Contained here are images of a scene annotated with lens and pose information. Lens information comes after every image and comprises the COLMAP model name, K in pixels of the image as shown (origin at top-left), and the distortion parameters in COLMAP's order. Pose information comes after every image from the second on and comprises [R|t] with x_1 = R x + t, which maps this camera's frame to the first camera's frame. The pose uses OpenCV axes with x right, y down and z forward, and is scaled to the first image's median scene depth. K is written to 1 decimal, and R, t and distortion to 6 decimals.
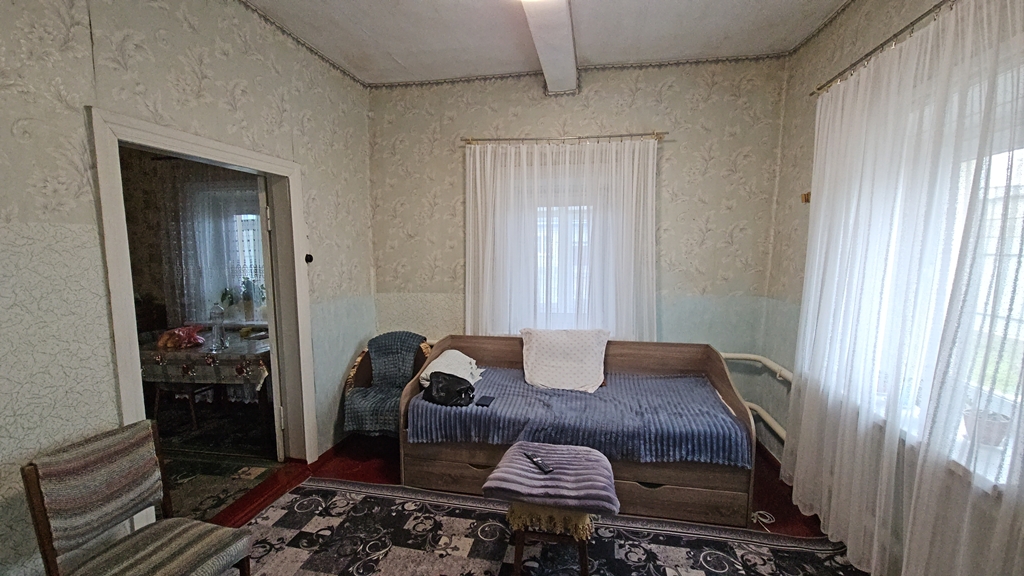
lens RADIAL K [[414.8, 0, 510.5], [0, 414.8, 292.8], [0, 0, 1]] dist [0.006750, -0.004551]
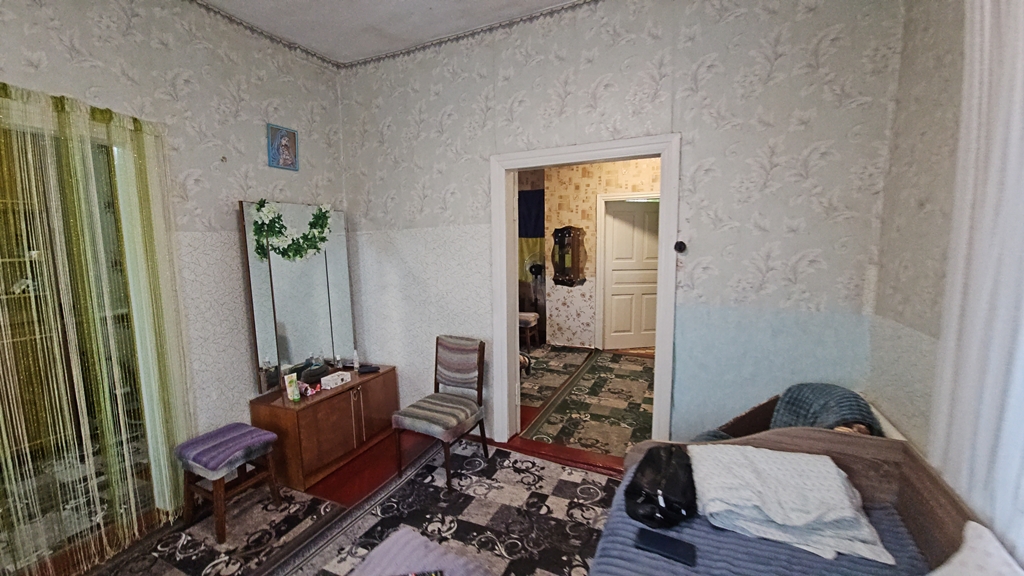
lens RADIAL K [[414.8, 0, 511.0], [0, 414.8, 291.6], [0, 0, 1]] dist [0.006750, -0.004551]
pose [[-0.233470, 0.130715, -0.963538, 0.486221], [-0.086710, 0.984176, 0.154525, -0.112029], [0.968490, 0.119626, -0.218442, 1.041752]]
